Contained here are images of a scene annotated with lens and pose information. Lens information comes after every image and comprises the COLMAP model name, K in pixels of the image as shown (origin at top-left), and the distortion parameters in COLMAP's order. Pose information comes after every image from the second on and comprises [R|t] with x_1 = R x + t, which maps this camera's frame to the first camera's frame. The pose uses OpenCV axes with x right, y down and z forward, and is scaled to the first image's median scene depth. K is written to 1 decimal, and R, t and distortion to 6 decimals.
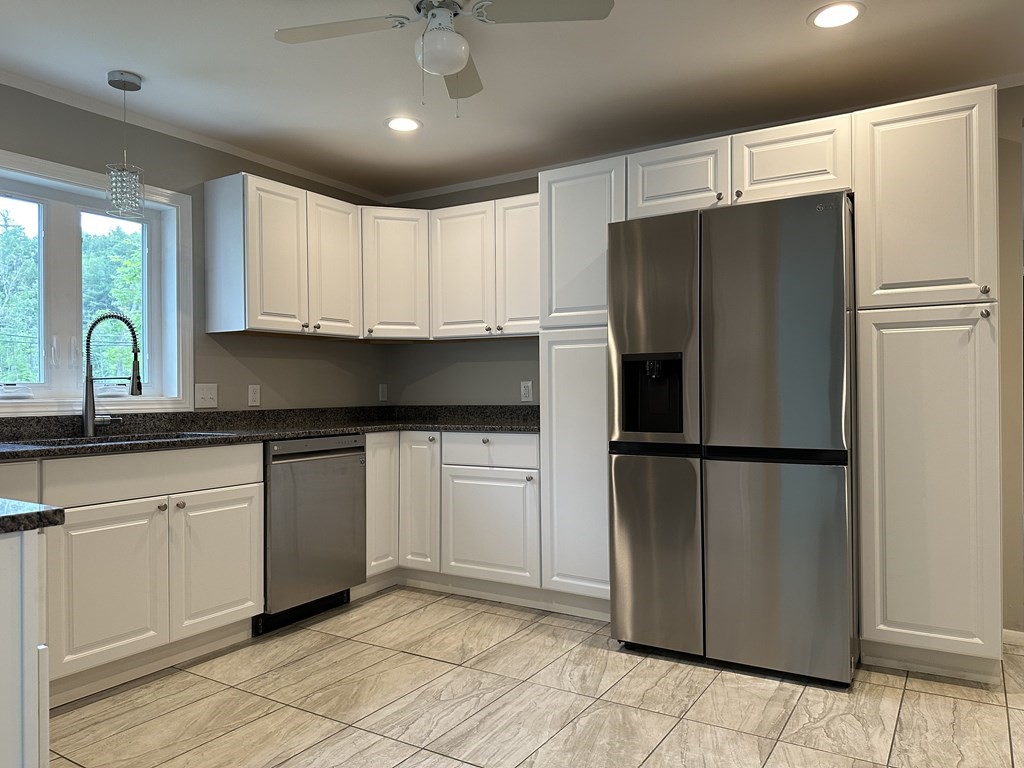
lens RADIAL K [[723.5, 0, 512.0], [0, 723.5, 384.0], [0, 0, 1]] dist [0.099306, -0.168959]
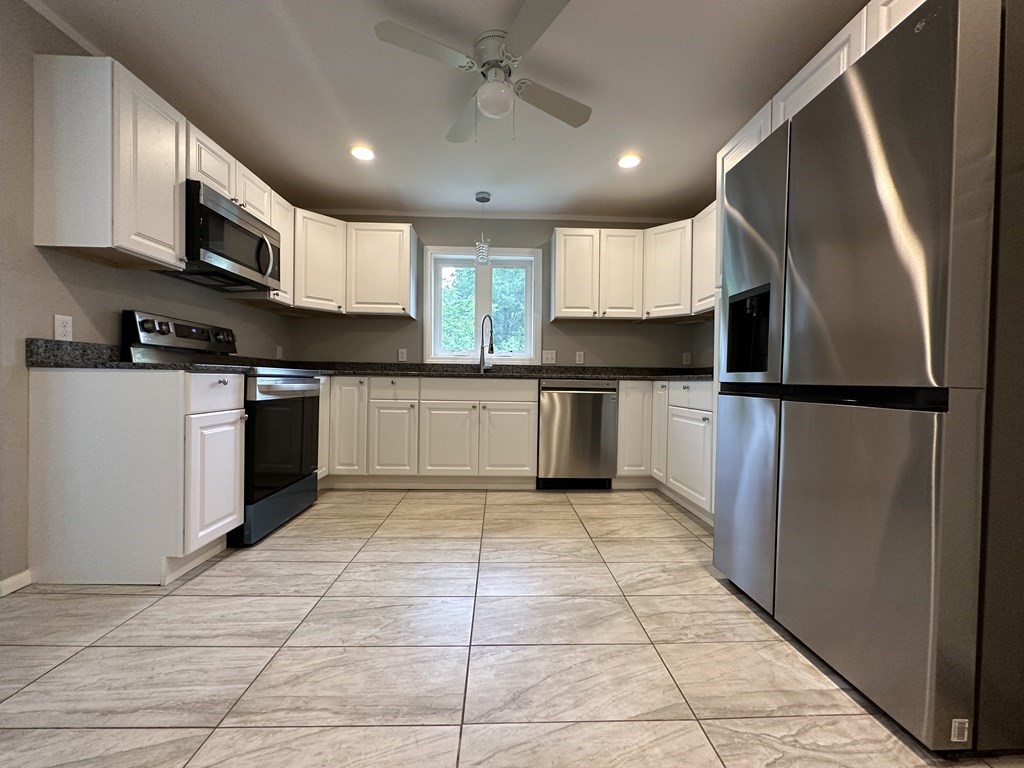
lens RADIAL K [[410.3, 0, 513.7], [0, 410.3, 384.8], [0, 0, 1]] dist [-0.002555, 0.000187]
pose [[0.561828, 0.028624, -0.826759, 0.452127], [-0.012988, 0.999583, 0.025781, 0.070819], [0.827152, -0.003746, 0.561966, 0.415415]]
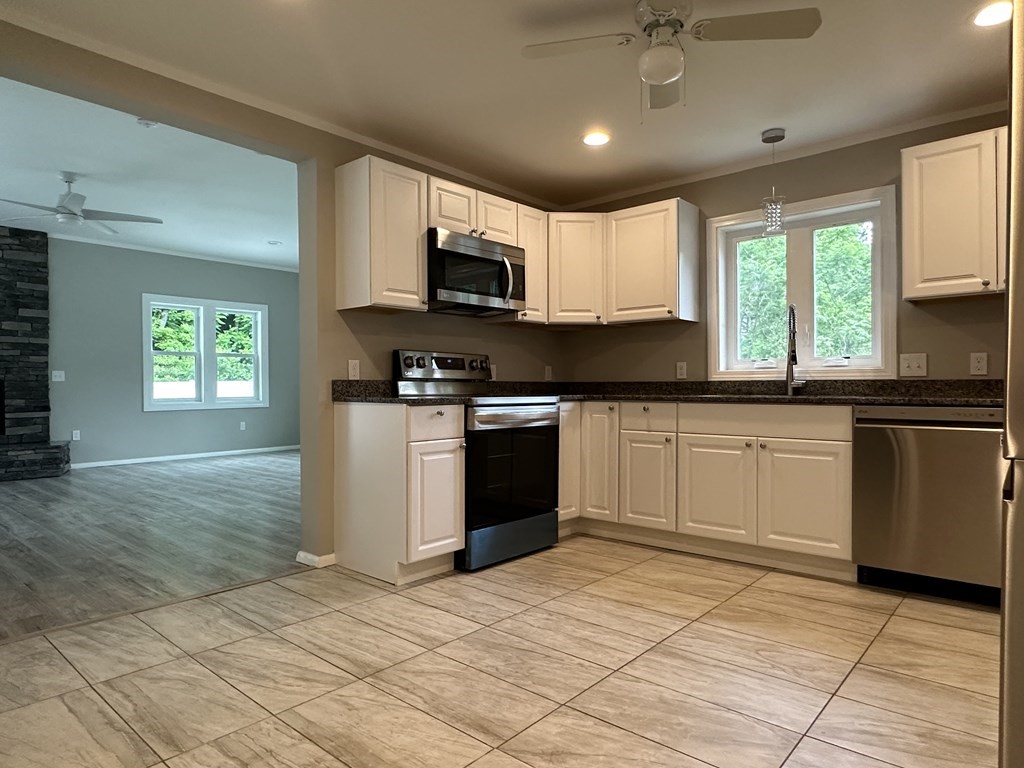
lens RADIAL K [[629.5, 0, 509.6], [0, 629.5, 390.9], [0, 0, 1]] dist [0.001392, 0.000366]
pose [[-0.158737, 0.015315, -0.987202, 0.691050], [0.012767, 0.999828, 0.013458, 0.040229], [0.987238, -0.010468, -0.158905, 0.668333]]
